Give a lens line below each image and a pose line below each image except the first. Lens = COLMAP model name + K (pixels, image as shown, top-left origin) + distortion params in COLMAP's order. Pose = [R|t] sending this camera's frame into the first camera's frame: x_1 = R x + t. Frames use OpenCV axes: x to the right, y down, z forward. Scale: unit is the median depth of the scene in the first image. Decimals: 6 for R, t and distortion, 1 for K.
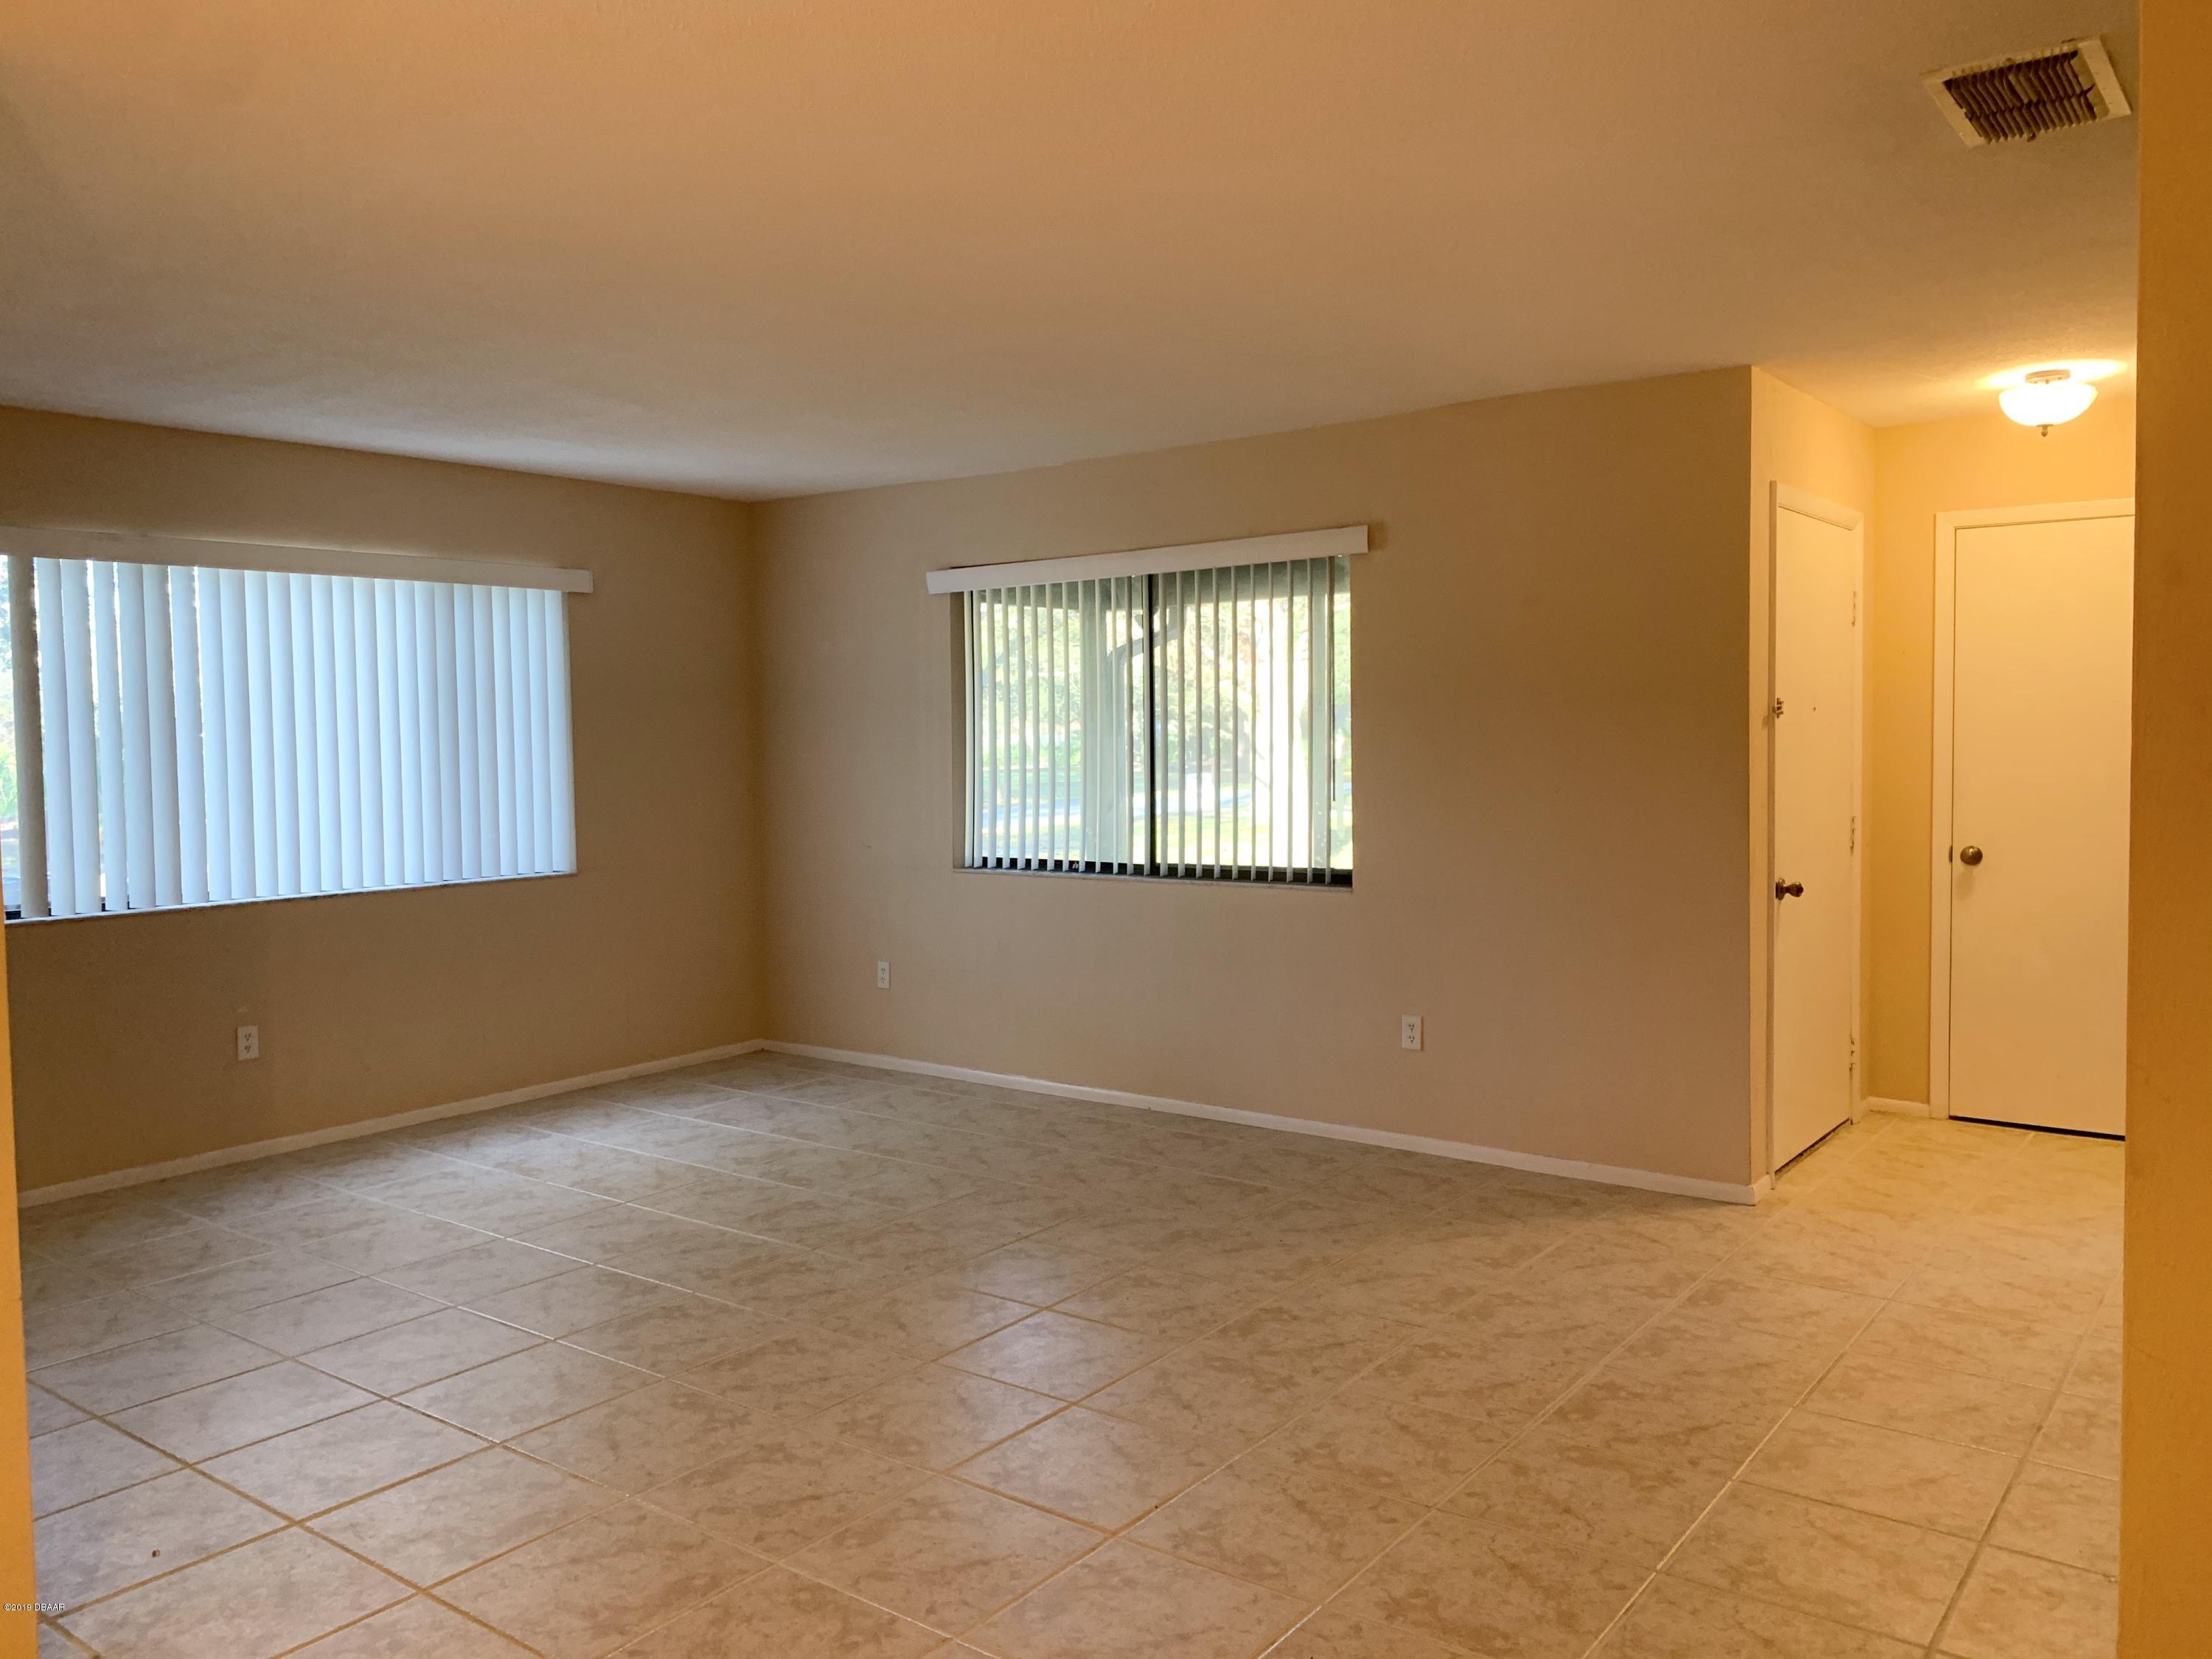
lens RADIAL K [[1695.6, 0, 1102.5], [0, 1695.6, 763.2], [0, 0, 1]] dist [0.039610, -0.005284]
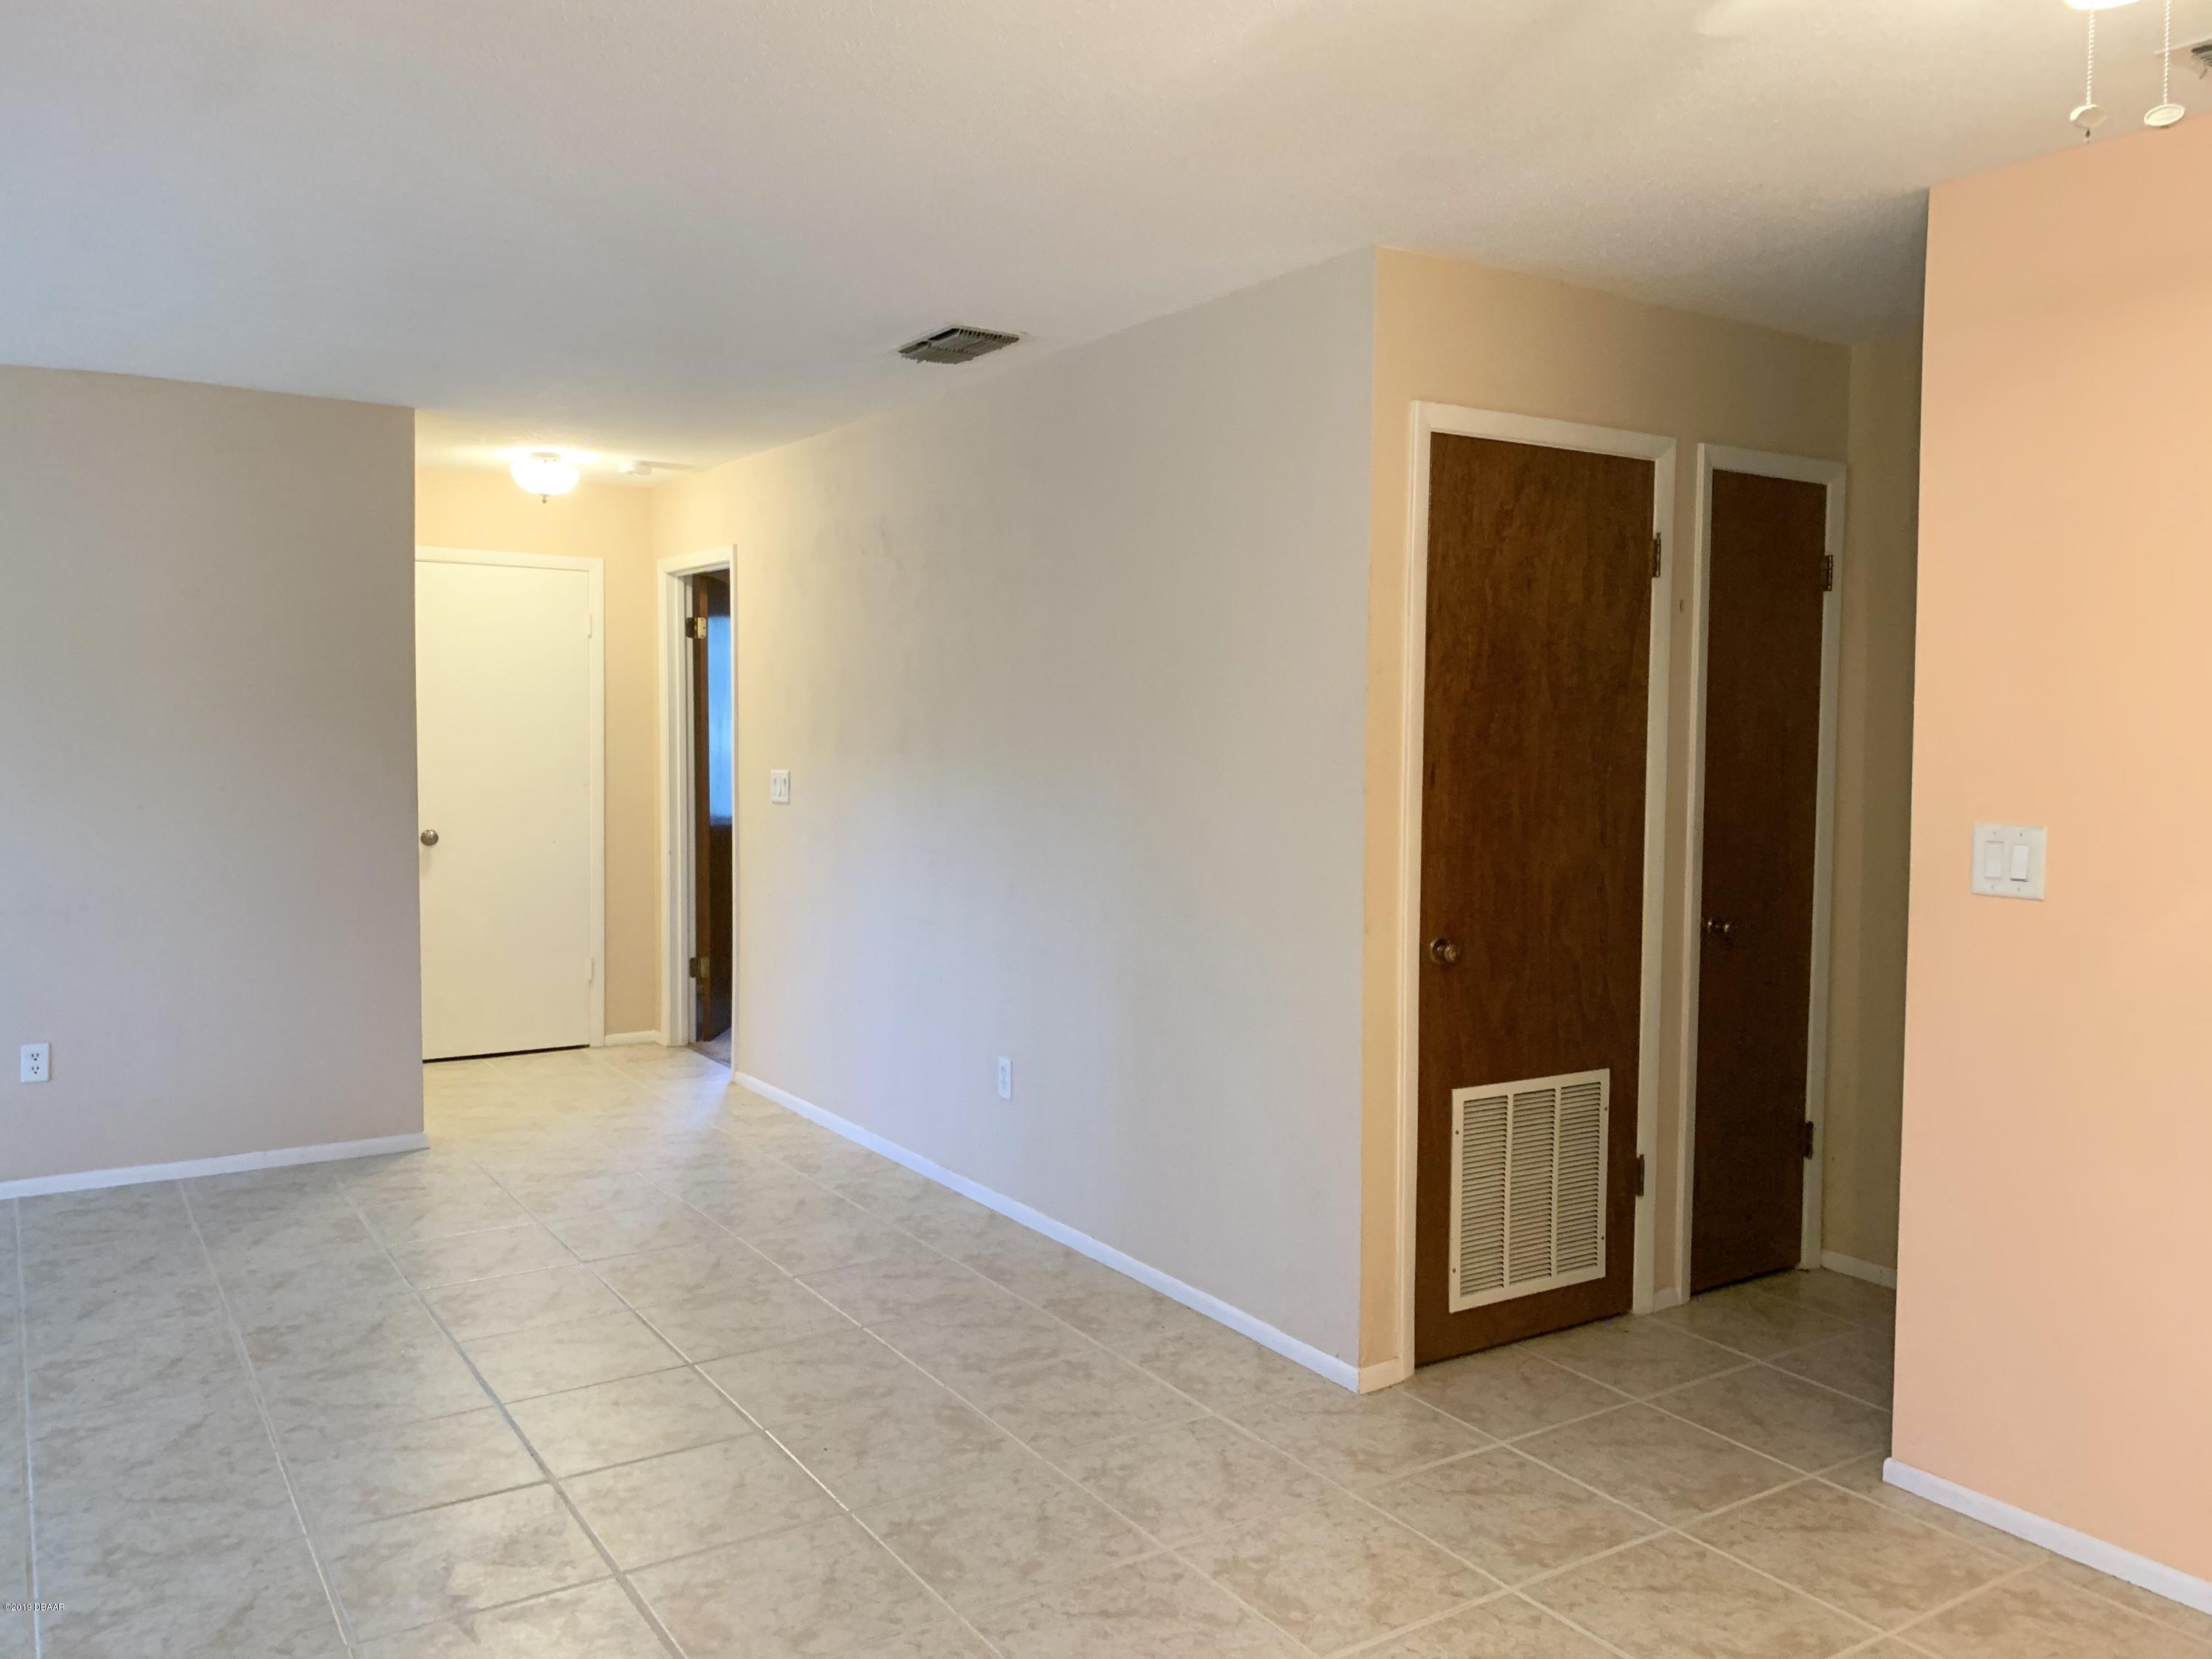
lens RADIAL K [[1696.3, 0, 1106.0], [0, 1696.3, 829.5], [0, 0, 1]] dist [-0.001914, -0.002148]
pose [[0.340672, -0.043168, 0.939191, -0.527806], [-0.000389, 0.998939, 0.046056, -0.007371], [-0.940182, -0.016056, 0.340293, 0.187216]]
